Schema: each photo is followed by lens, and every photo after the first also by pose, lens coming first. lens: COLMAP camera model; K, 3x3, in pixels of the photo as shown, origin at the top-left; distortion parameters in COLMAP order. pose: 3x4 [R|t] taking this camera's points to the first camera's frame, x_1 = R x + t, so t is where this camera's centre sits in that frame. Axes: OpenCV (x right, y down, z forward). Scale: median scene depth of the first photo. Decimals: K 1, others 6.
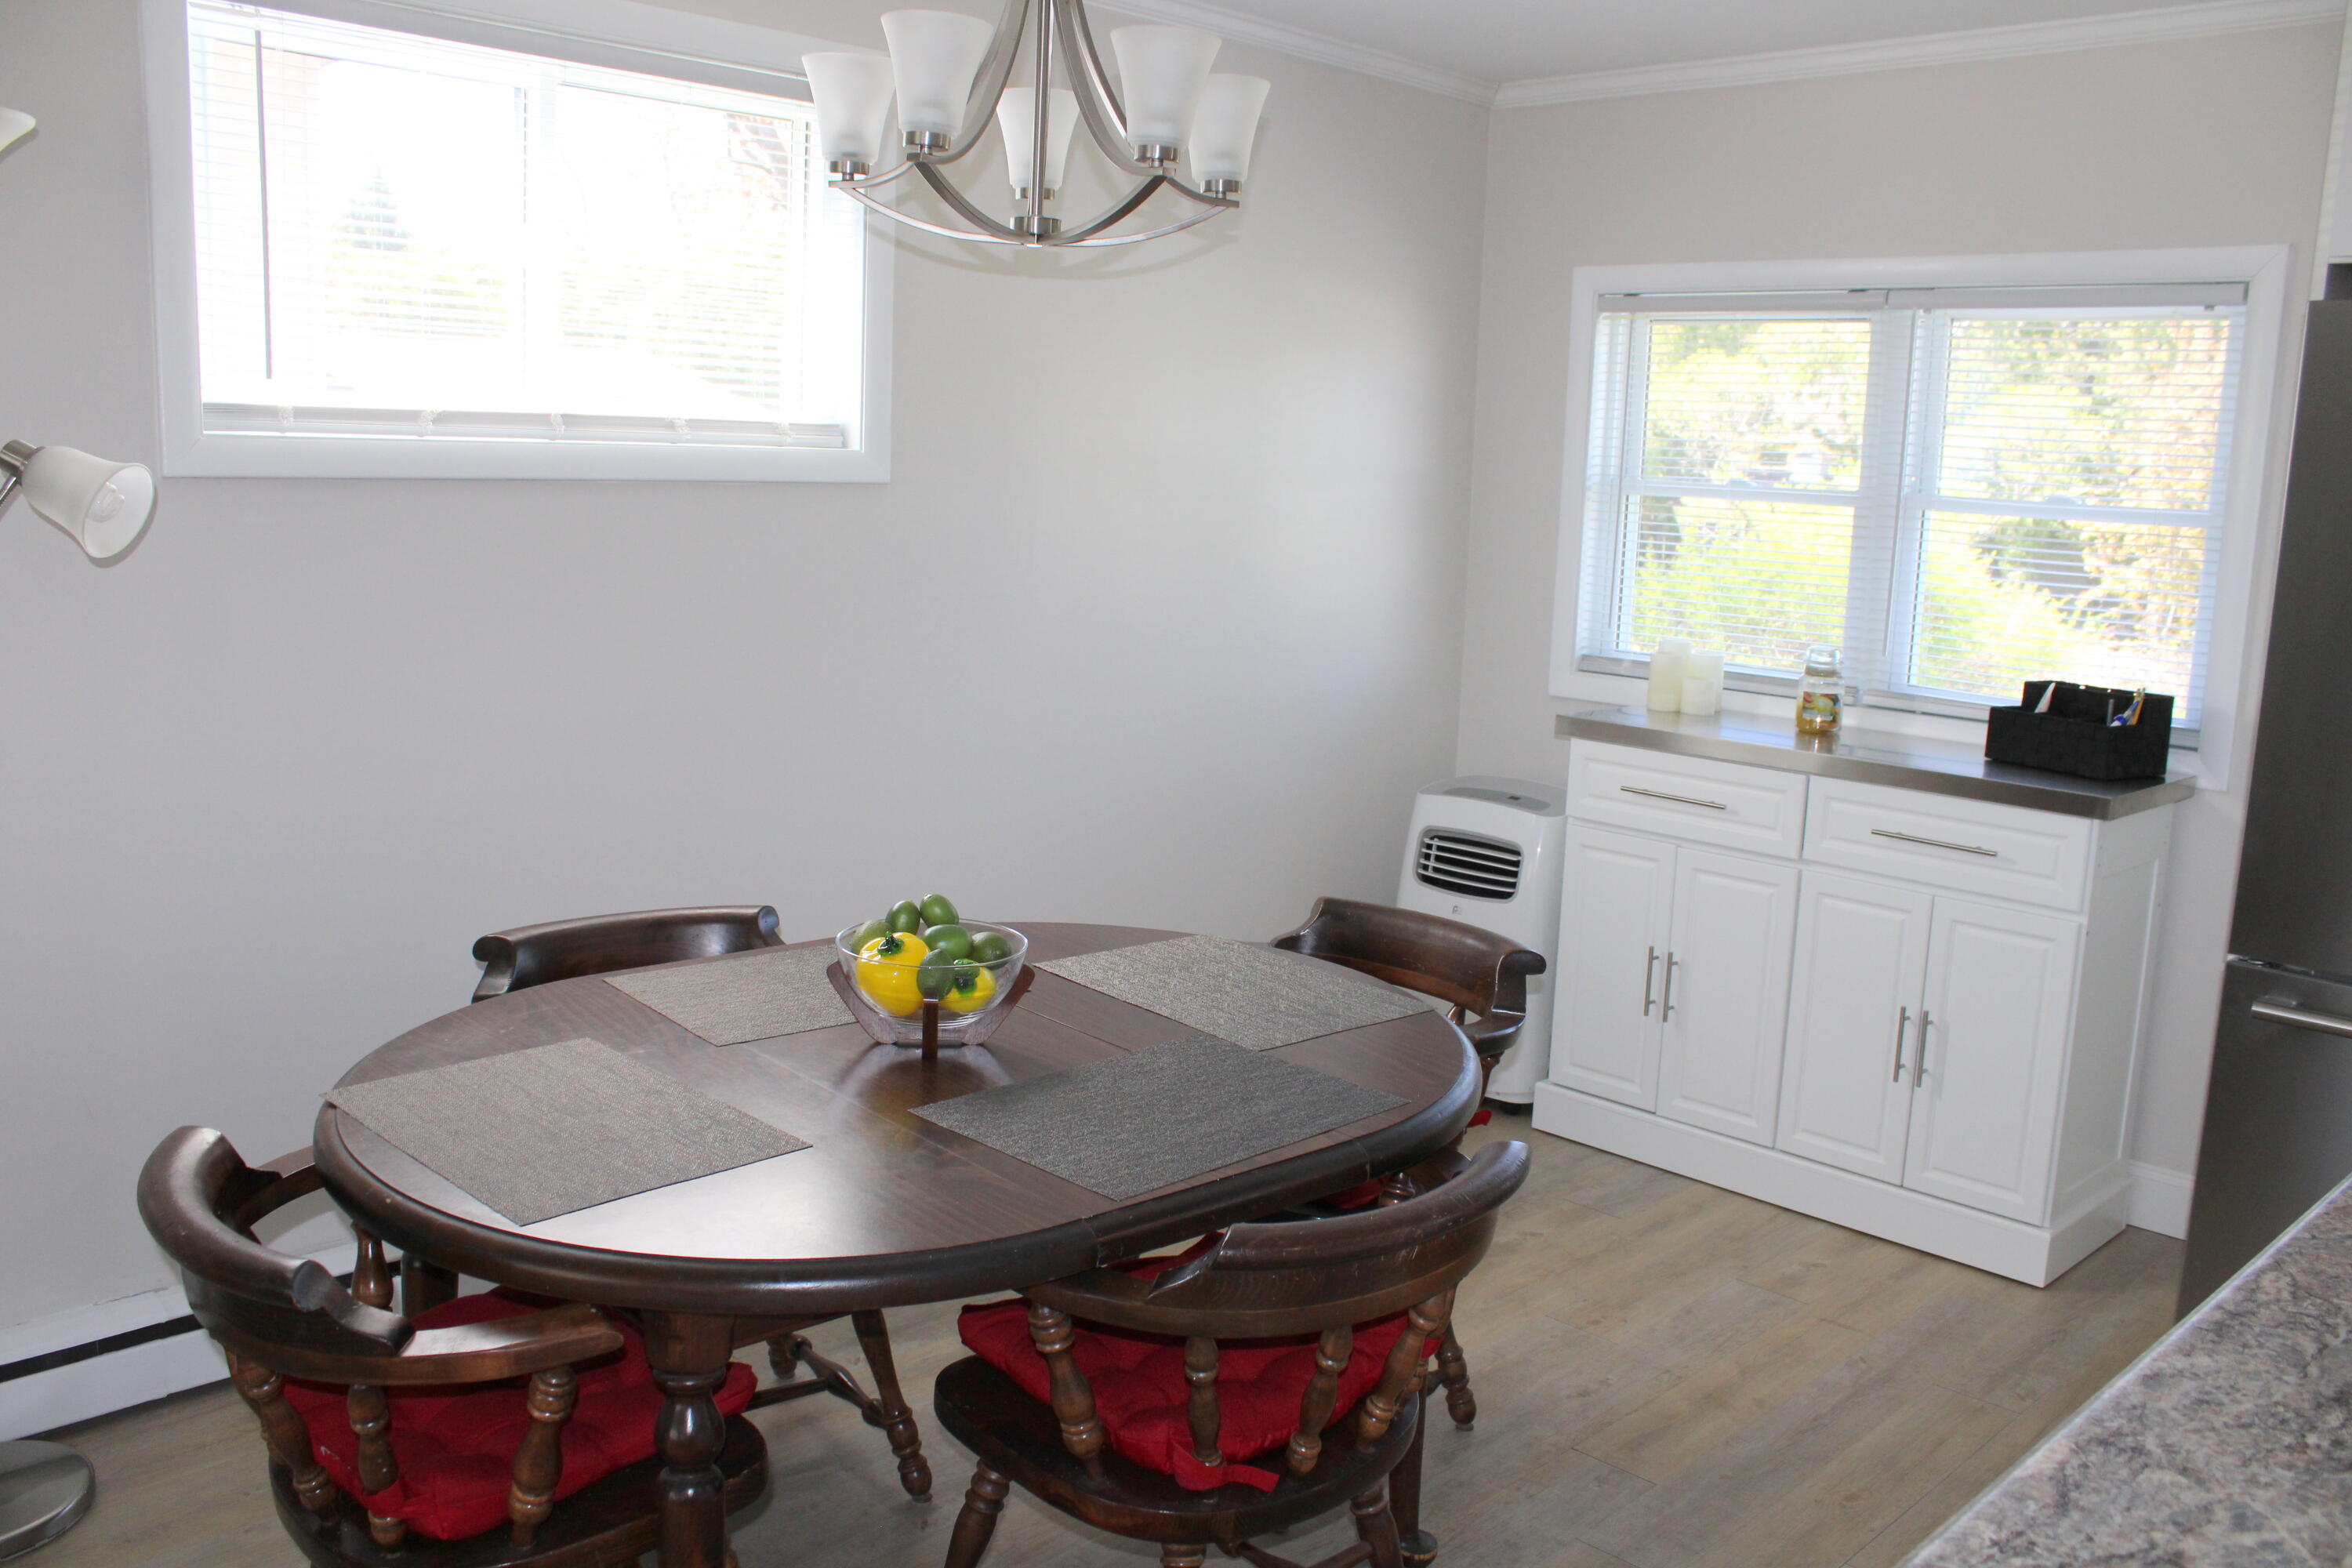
lens RADIAL K [[1973.5, 0, 1202.9], [0, 1973.5, 824.5], [0, 0, 1]] dist [-0.174266, 0.156631]
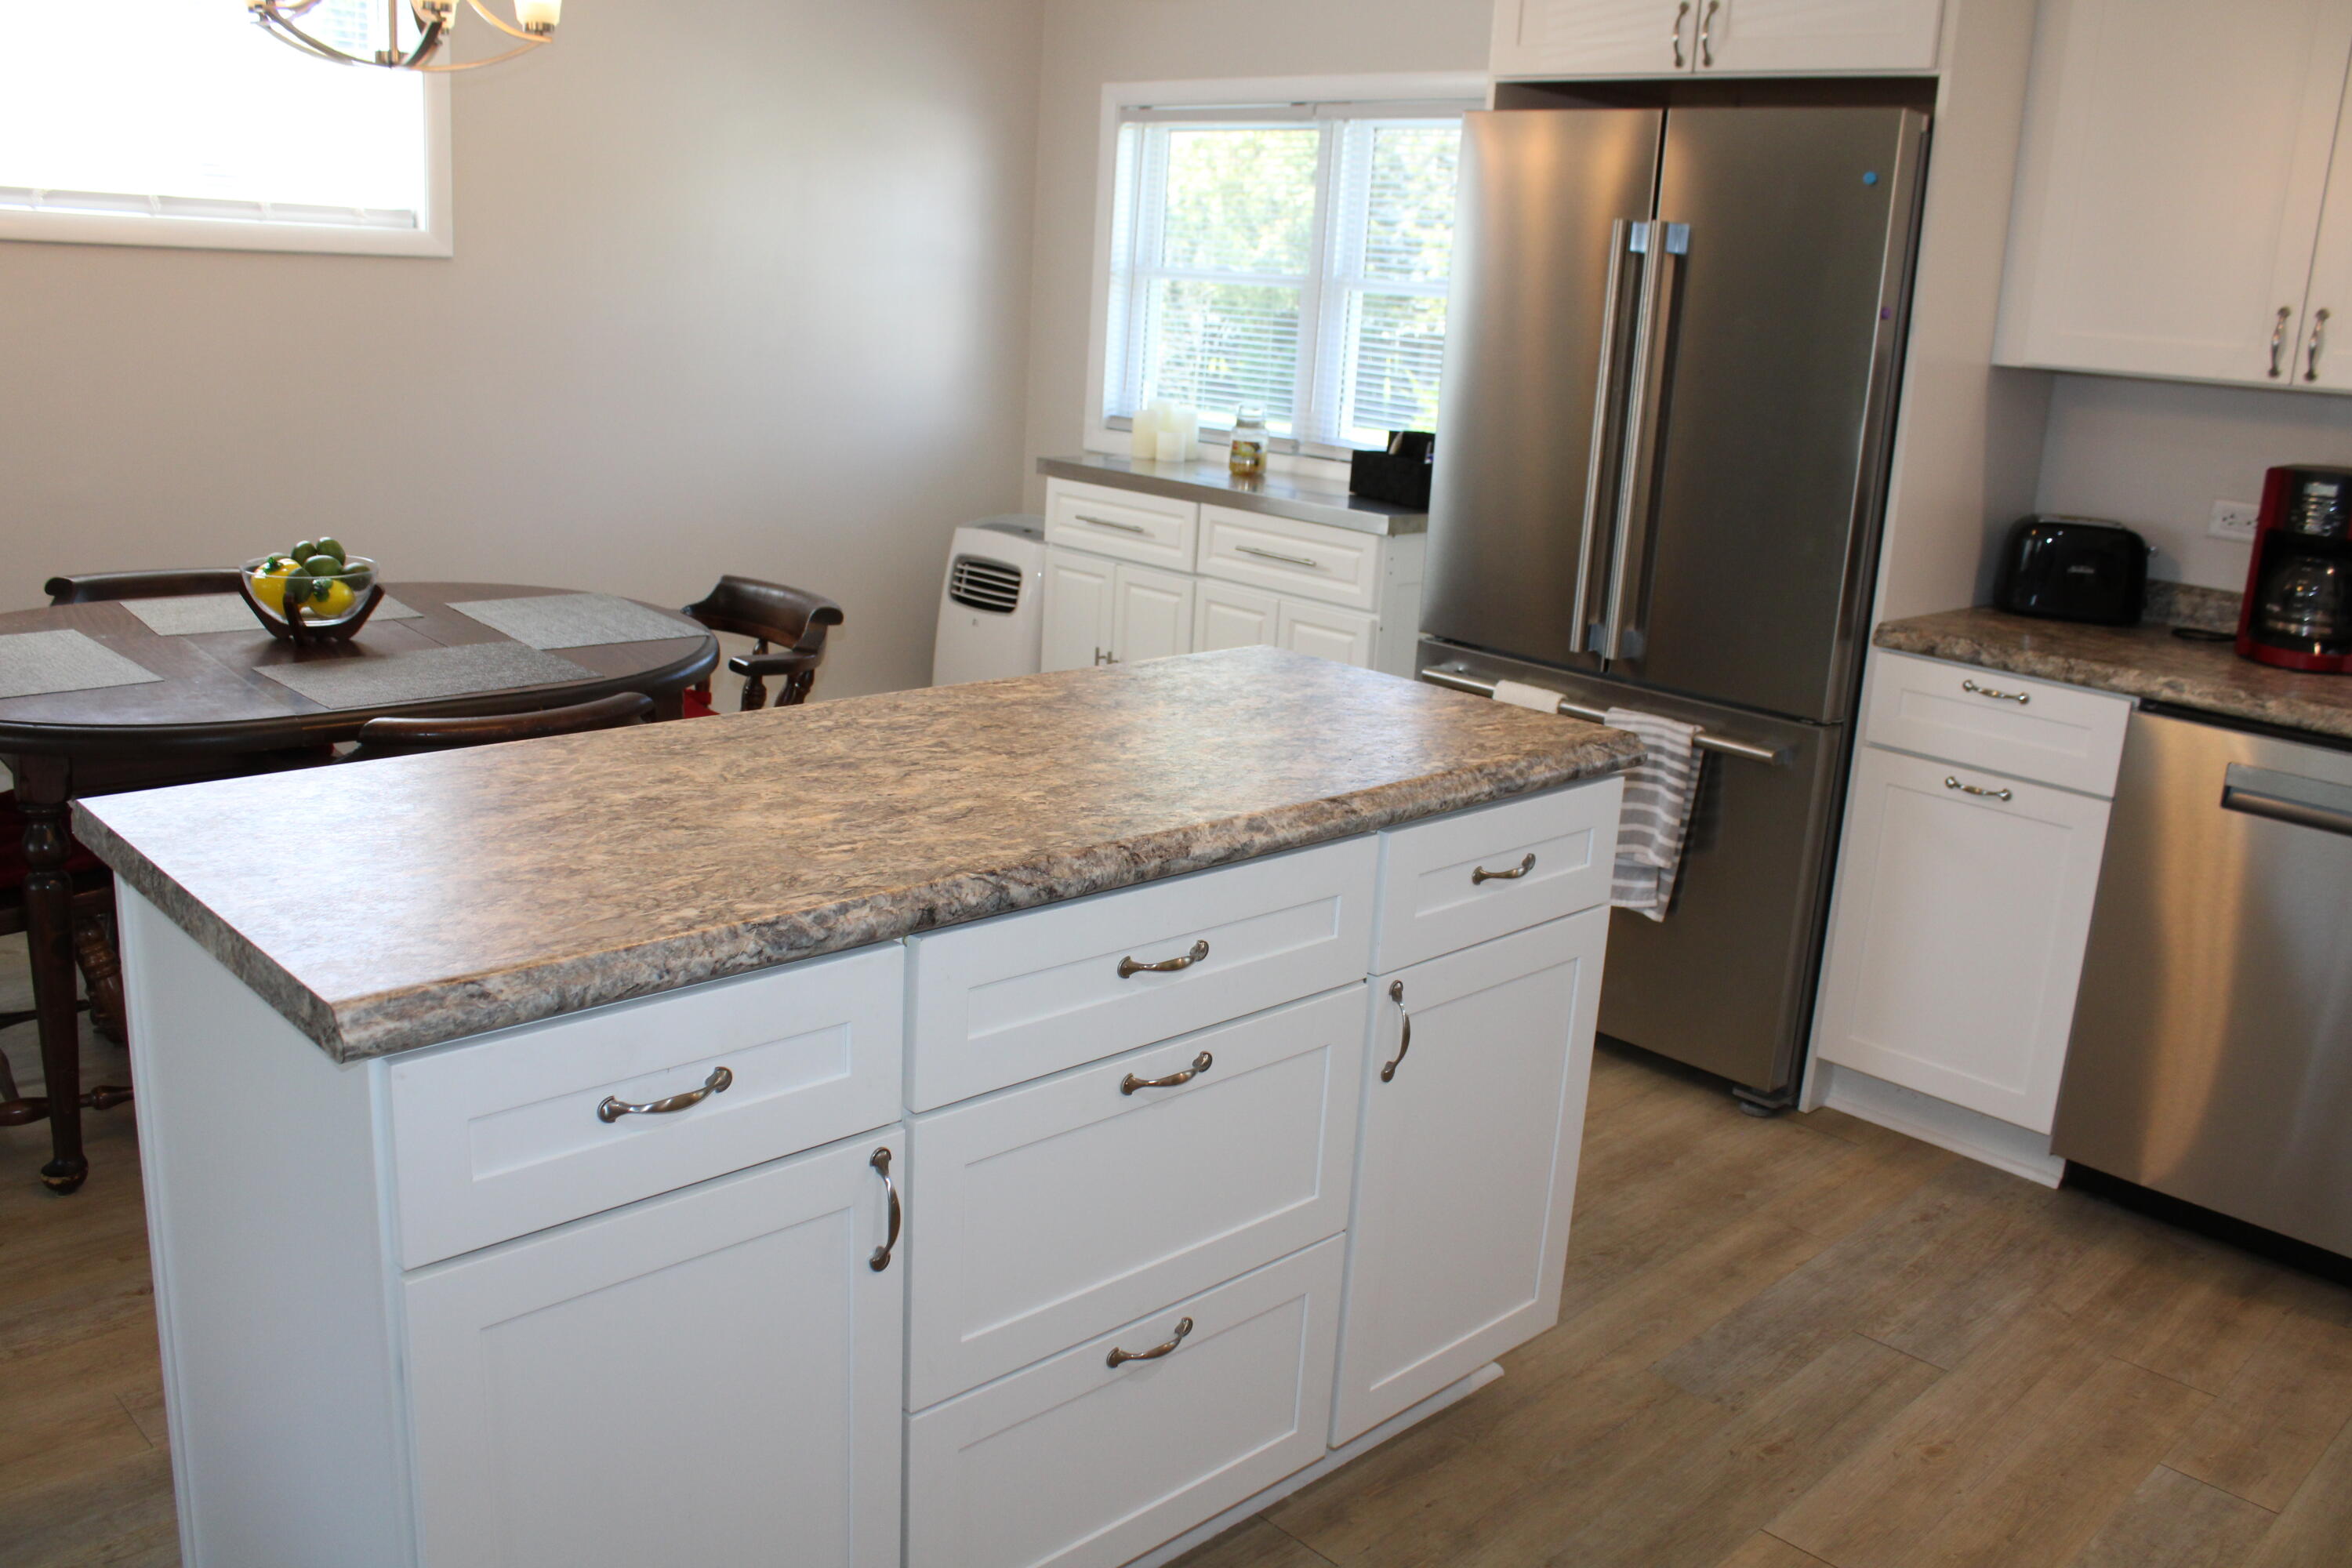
lens RADIAL K [[1973.5, 0, 1202.9], [0, 1973.5, 824.5], [0, 0, 1]] dist [-0.174266, 0.156631]
pose [[0.999689, 0.024821, -0.002601, 0.302864], [-0.024492, 0.995735, 0.088950, 0.061826], [0.004798, -0.088859, 0.996033, -0.233634]]
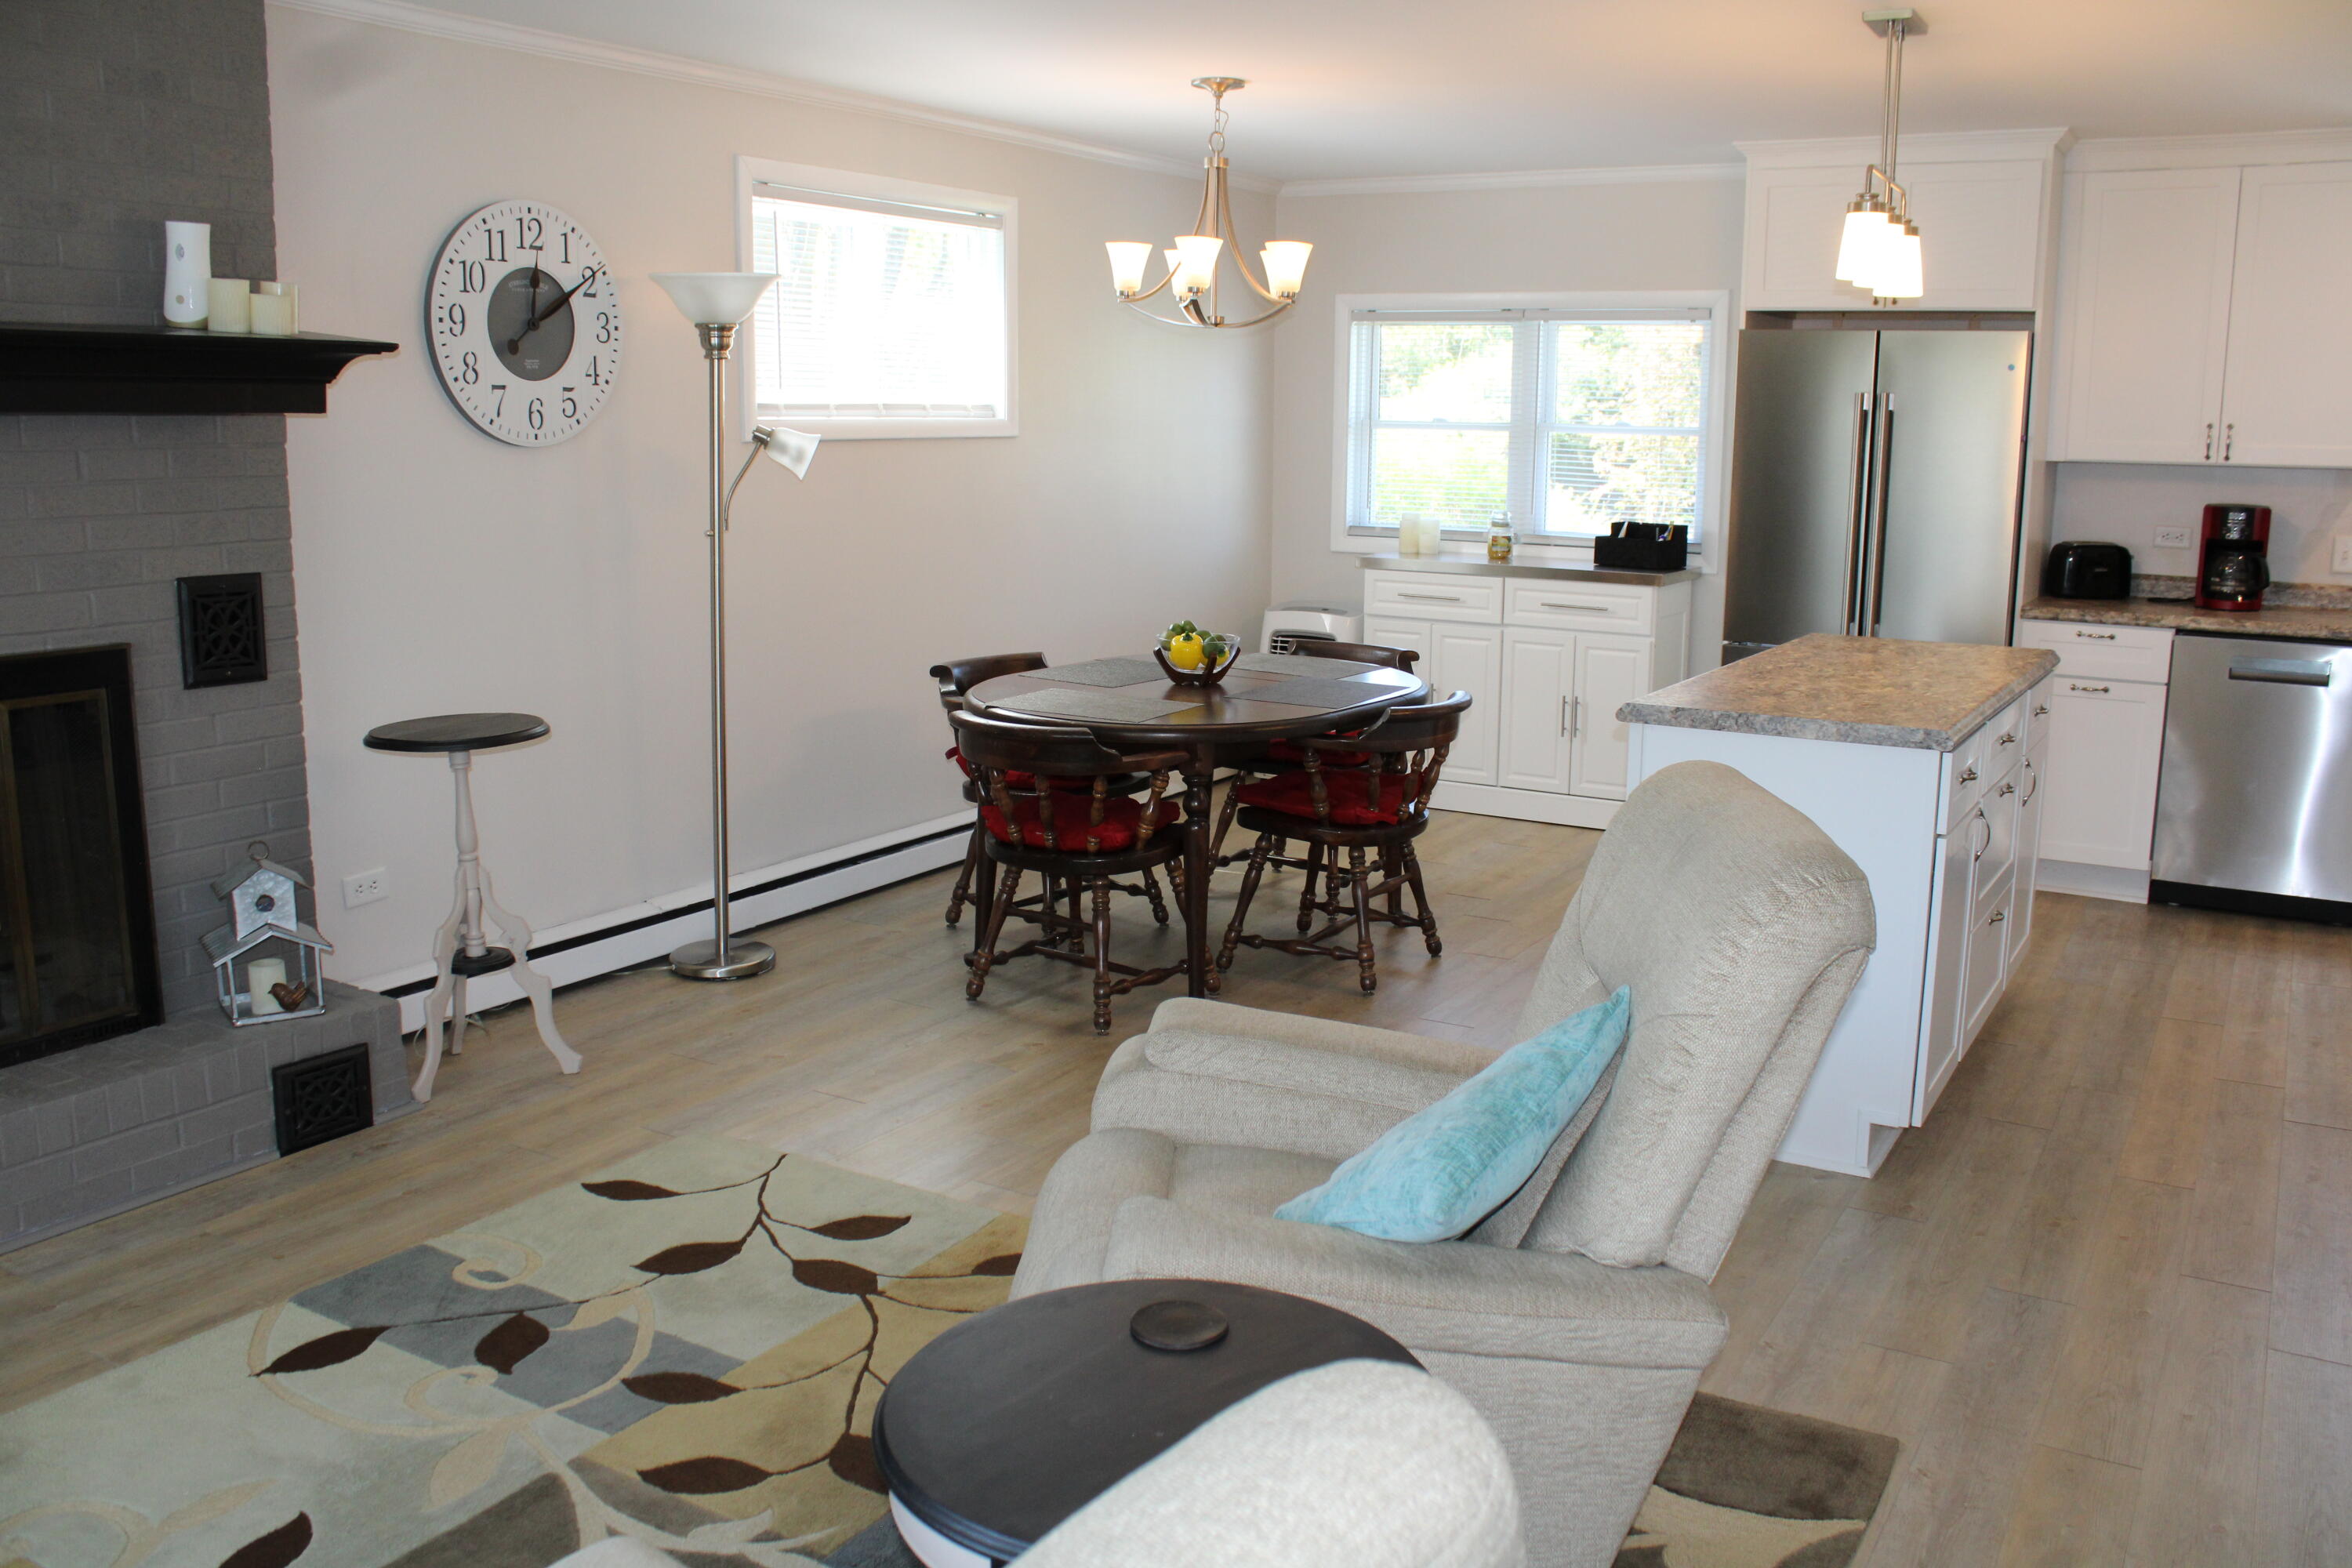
lens RADIAL K [[1973.5, 0, 1202.9], [0, 1973.5, 824.5], [0, 0, 1]] dist [-0.174266, 0.156631]
pose [[0.969347, -0.077791, 0.233055, -0.396980], [0.070431, 0.996724, 0.039753, 0.108193], [-0.235384, -0.022120, 0.971651, -0.711425]]
